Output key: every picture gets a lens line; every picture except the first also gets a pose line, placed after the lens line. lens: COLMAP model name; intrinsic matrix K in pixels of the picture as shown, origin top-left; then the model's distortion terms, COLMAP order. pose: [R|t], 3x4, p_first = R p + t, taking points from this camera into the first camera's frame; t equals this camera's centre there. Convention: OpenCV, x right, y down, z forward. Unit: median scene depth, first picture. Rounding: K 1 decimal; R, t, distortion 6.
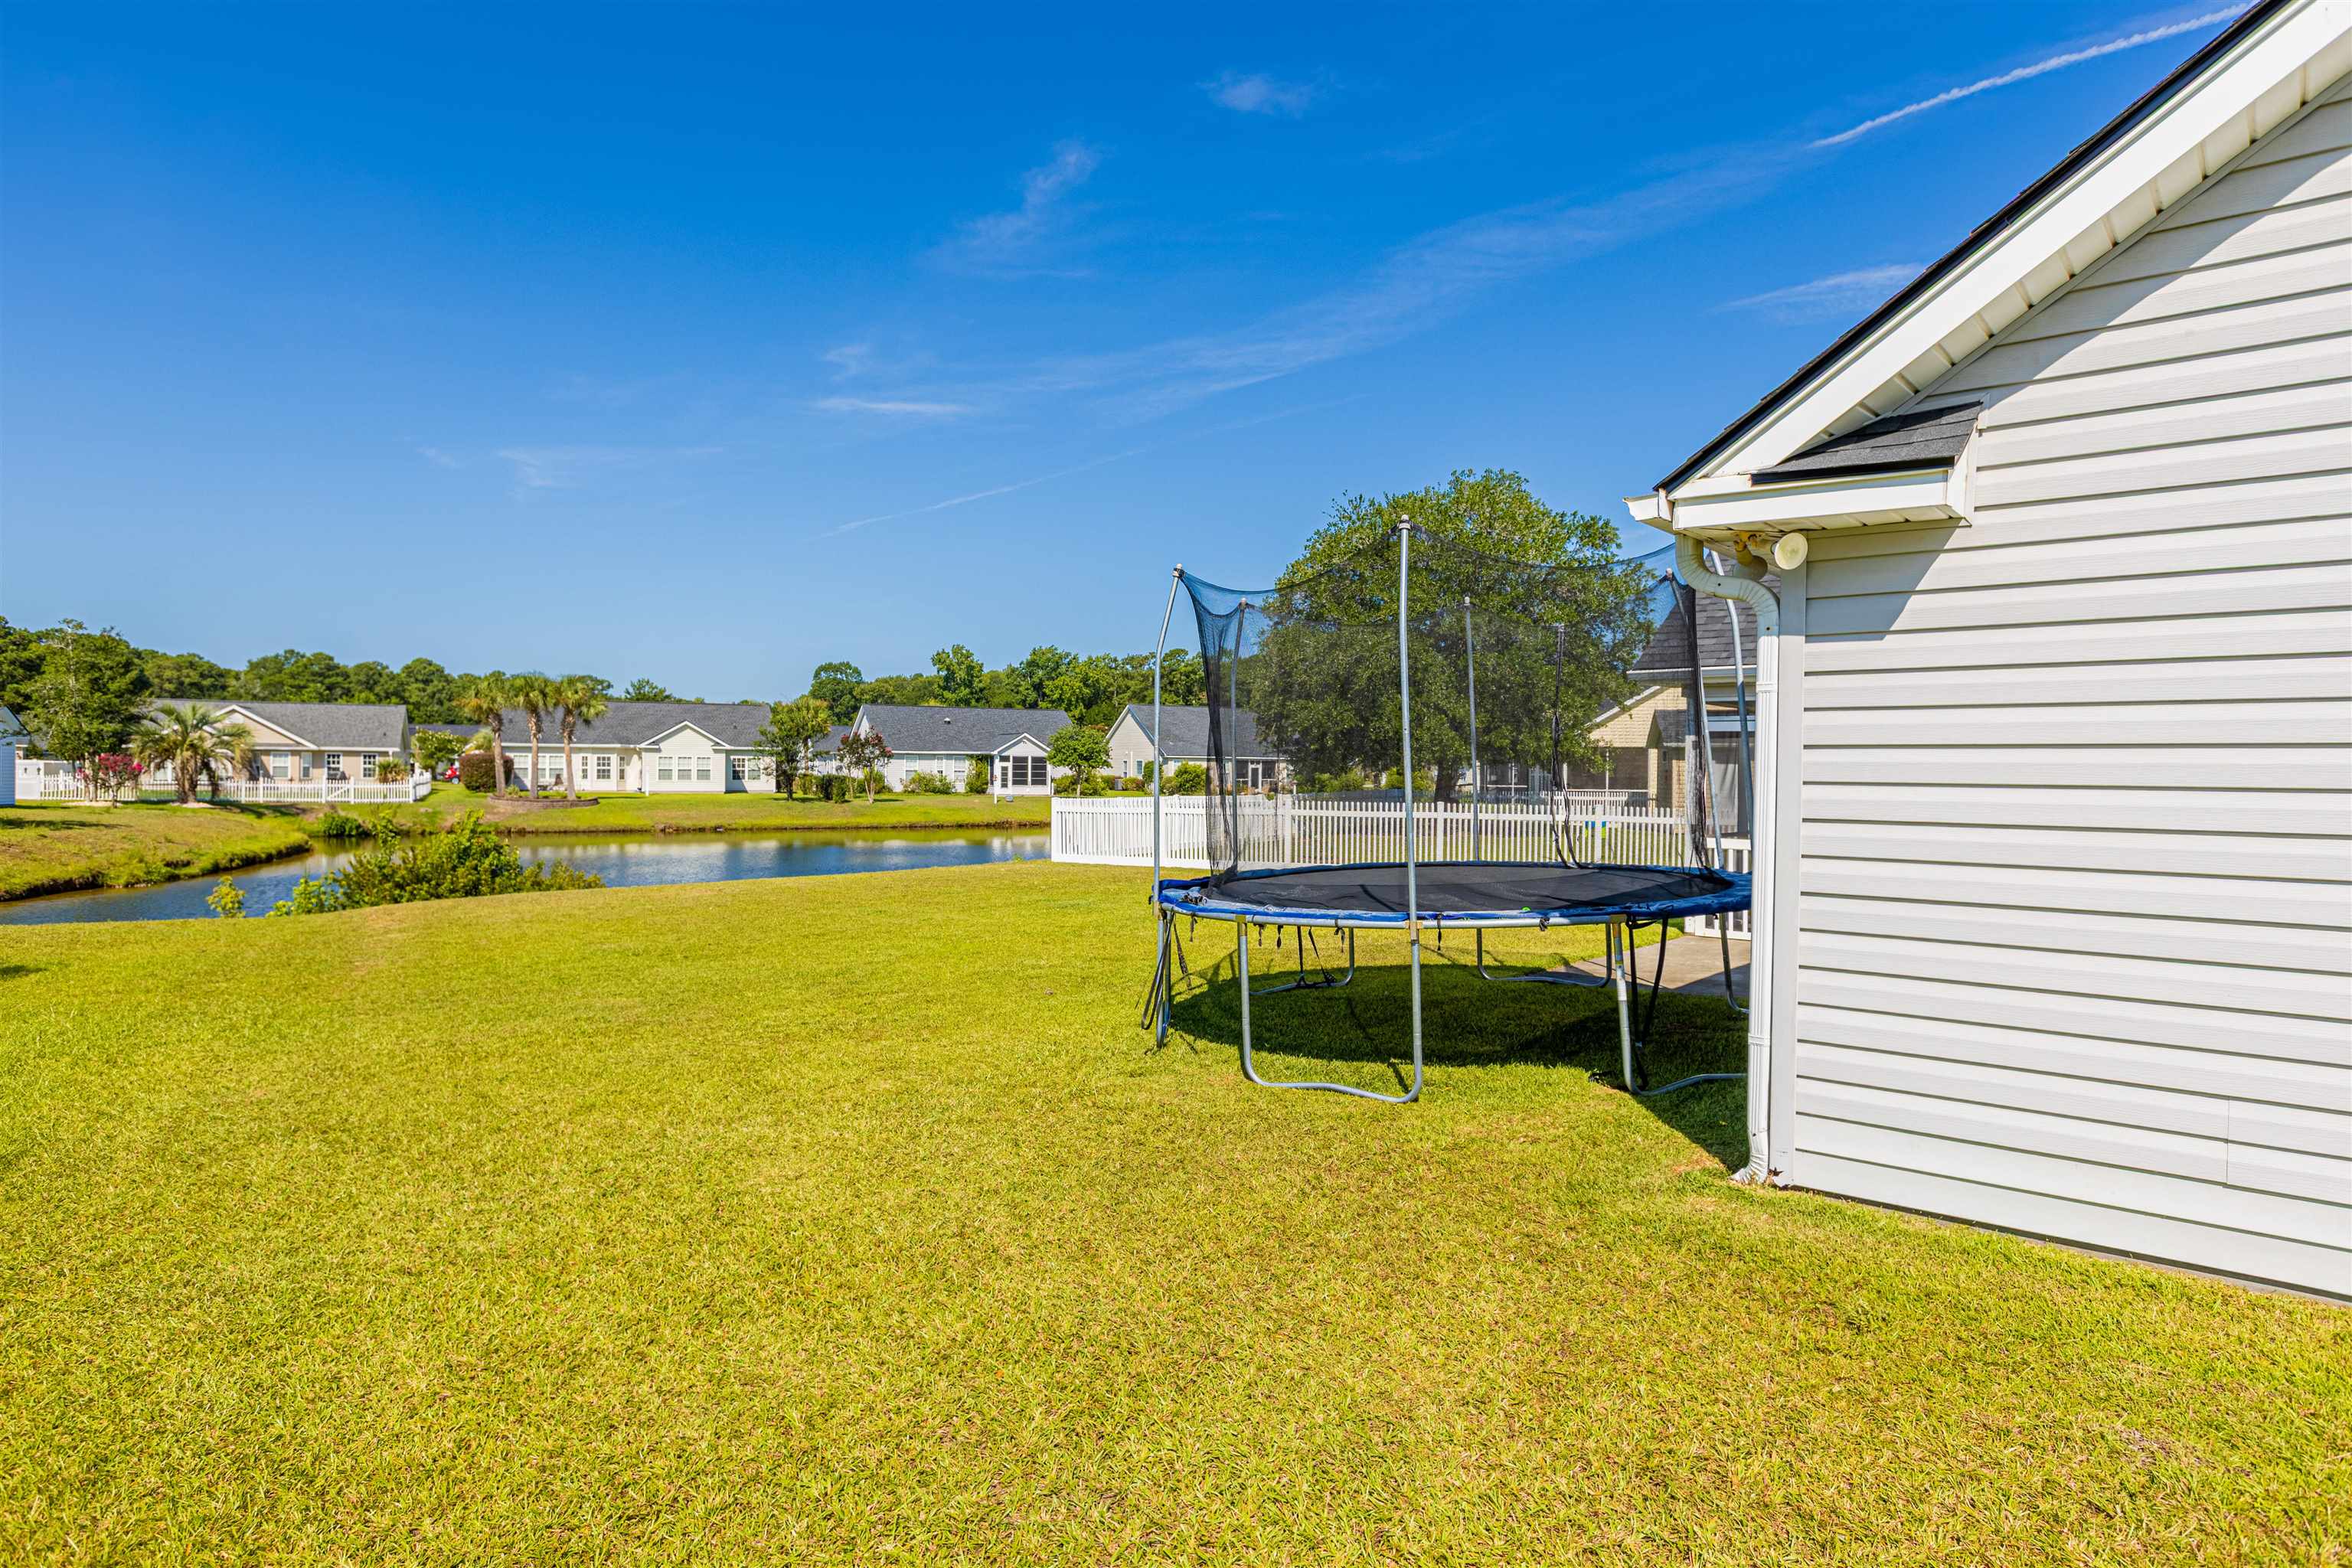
lens RADIAL K [[1336.5, 0, 1166.3], [0, 1336.5, 795.2], [0, 0, 1]] dist [0.019097, 0.000162]
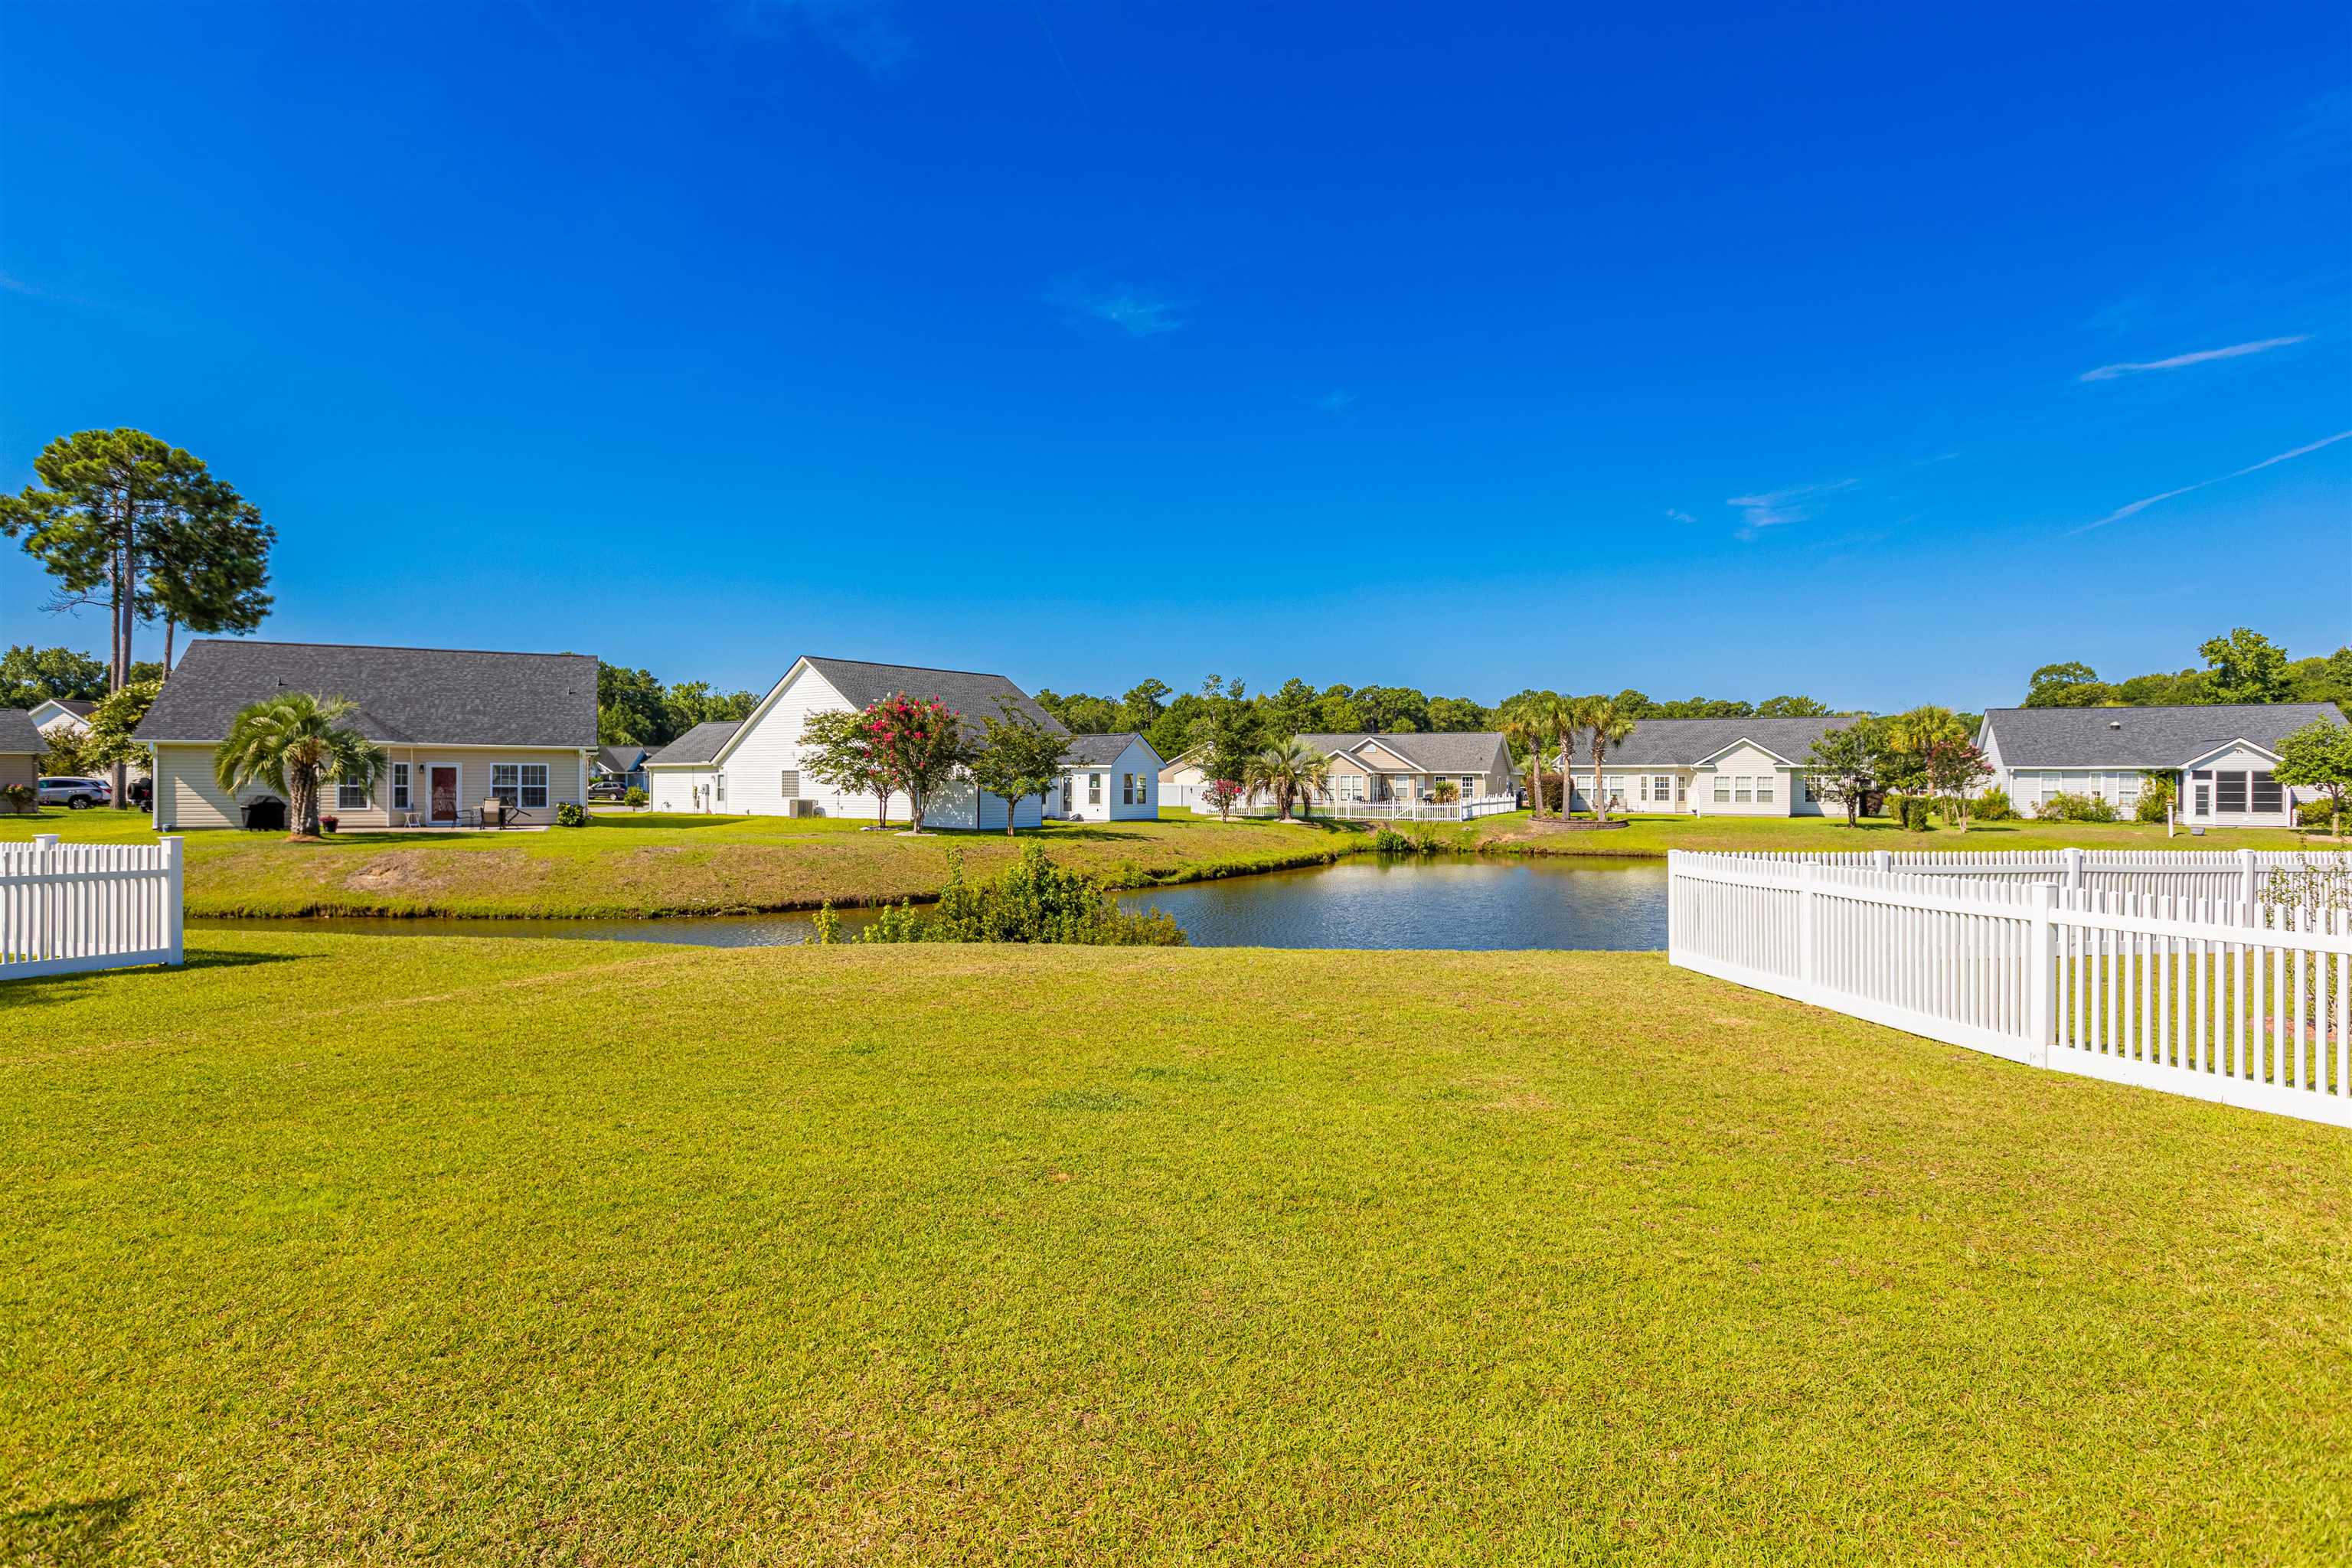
lens RADIAL K [[1240.8, 0, 1168.4], [0, 1240.8, 781.3], [0, 0, 1]] dist [0.000993, -0.000265]
pose [[0.621776, -0.006147, -0.783171, 0.060235], [-0.013022, 0.999750, -0.018186, -0.004728], [0.783087, 0.021506, 0.621540, 0.161161]]
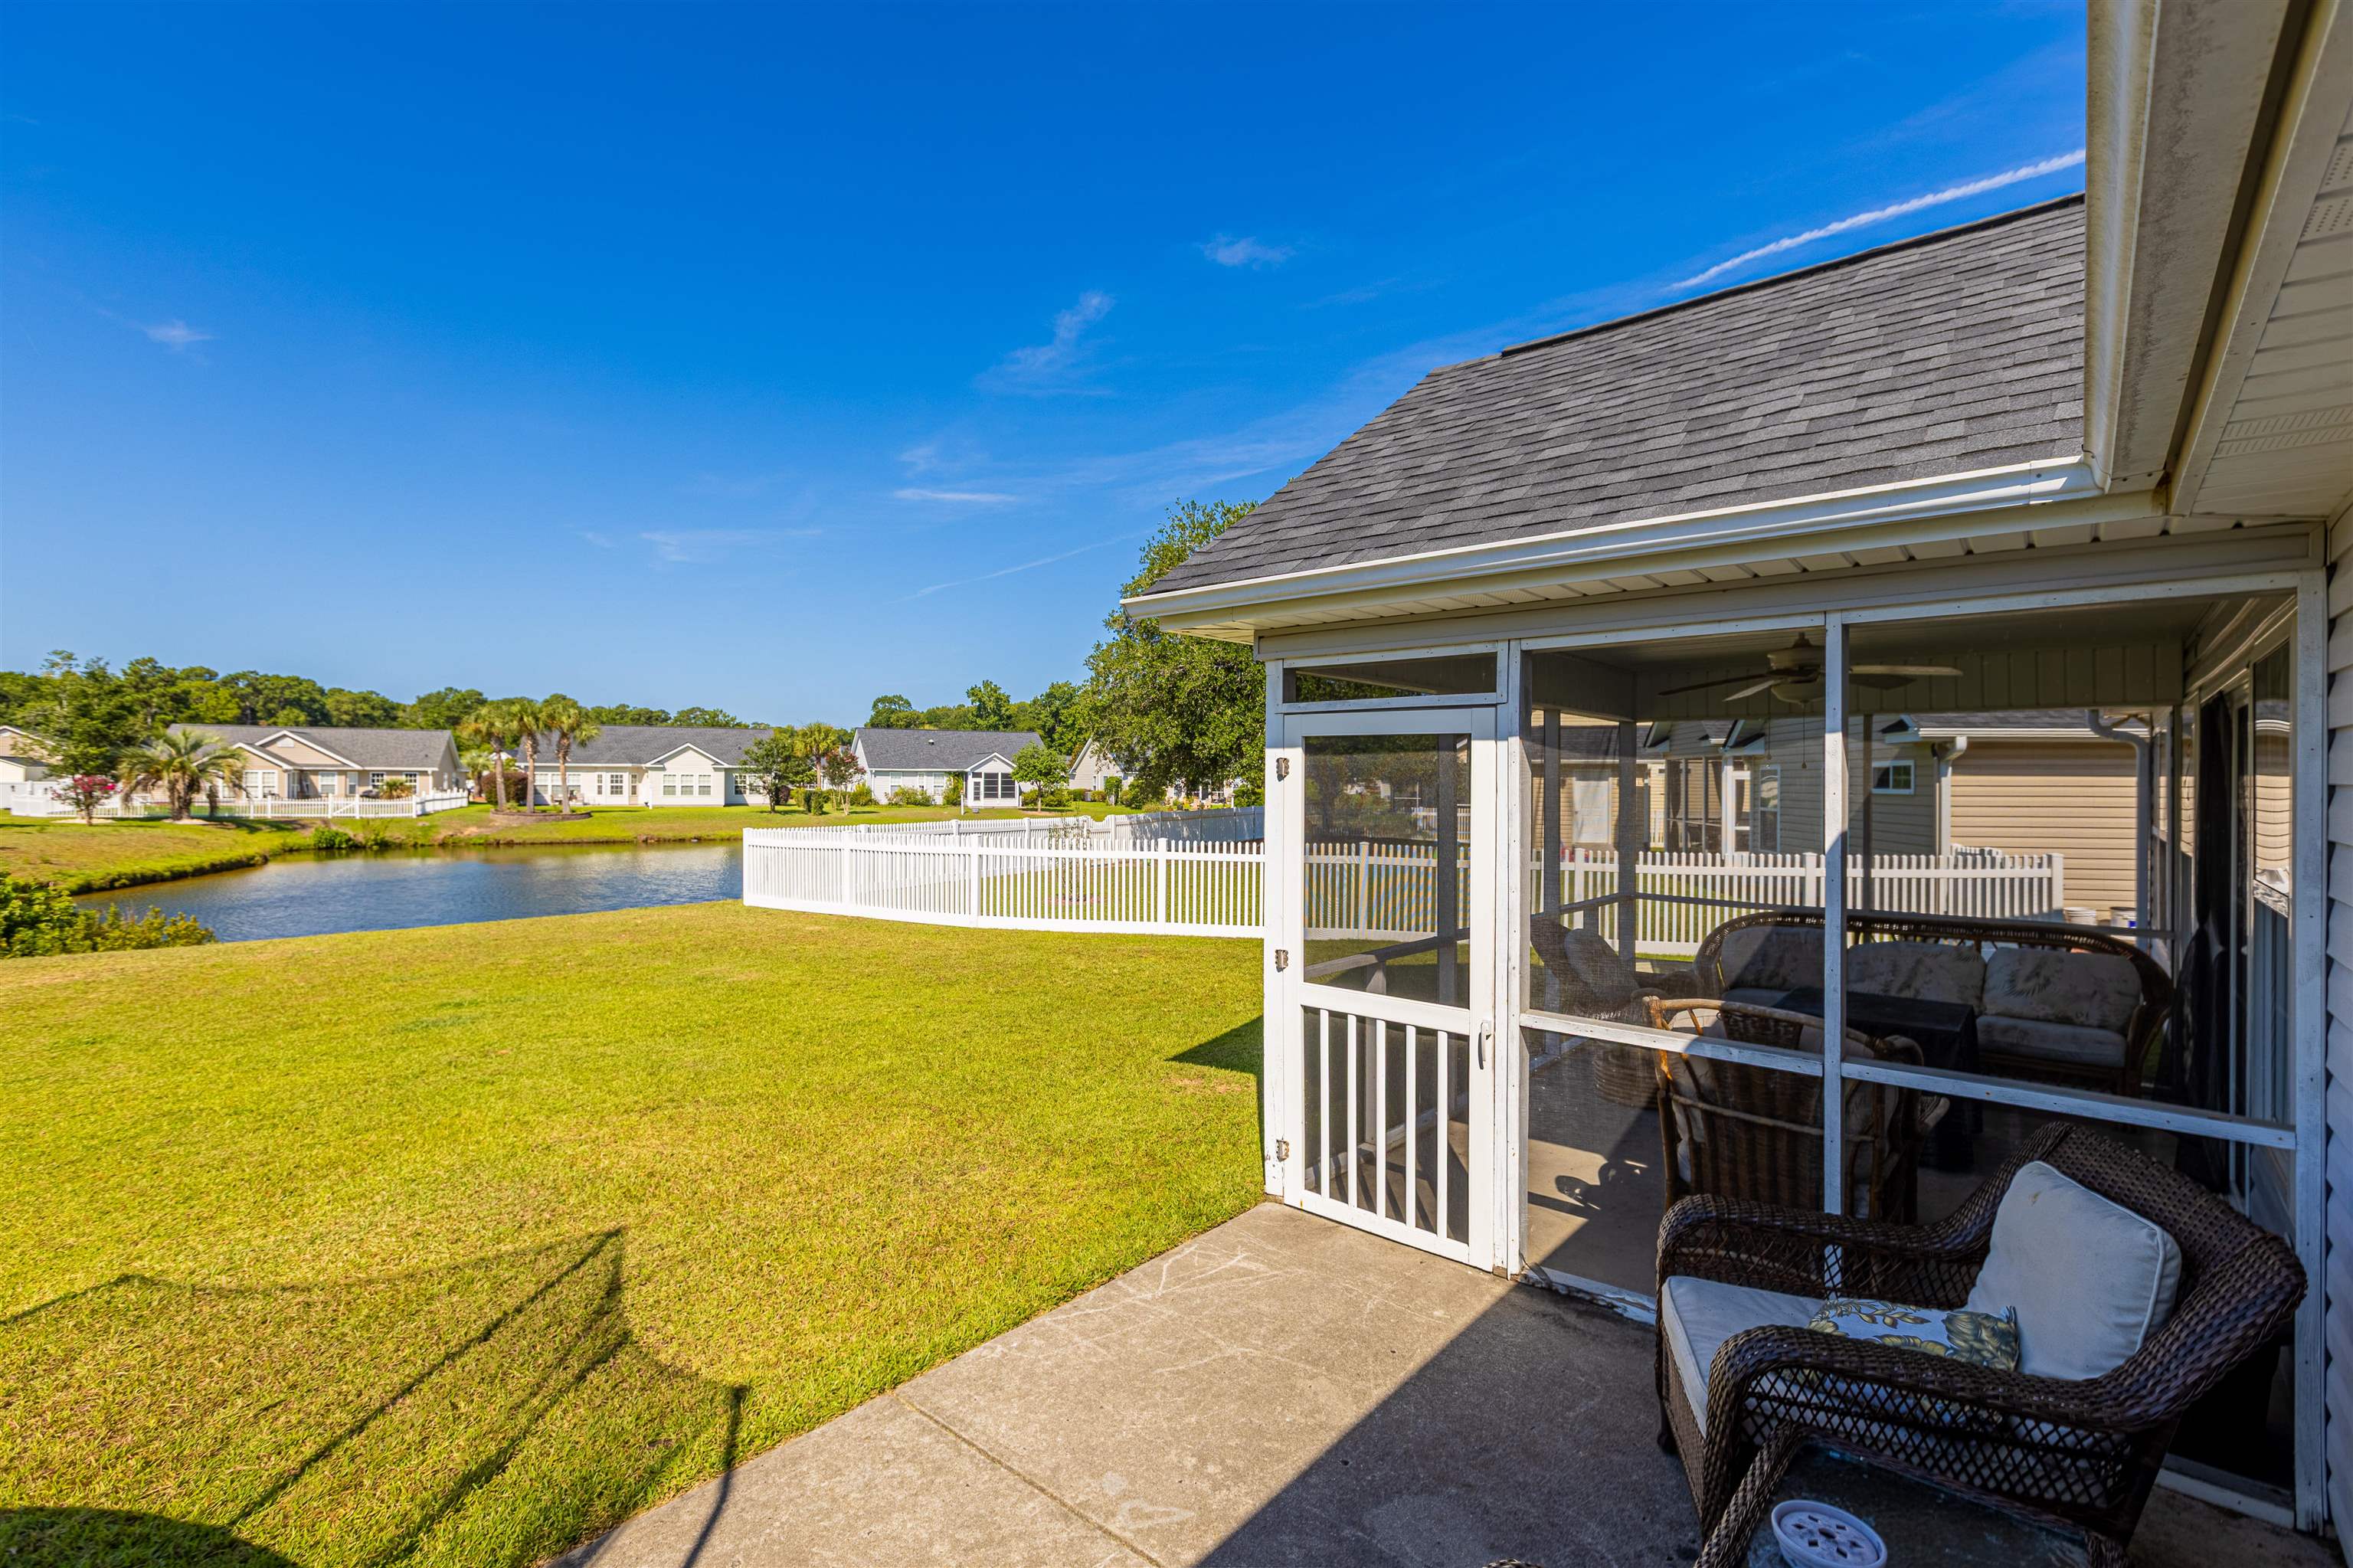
lens RADIAL K [[1052.6, 0, 1176.5], [0, 1052.6, 784.0], [0, 0, 1]] dist [0.008658, -0.000359]
pose [[0.999979, -0.003541, -0.005503, 0.058460], [0.003450, 0.999859, -0.016438, -0.004477], [0.005560, 0.016419, 0.999850, 0.108609]]
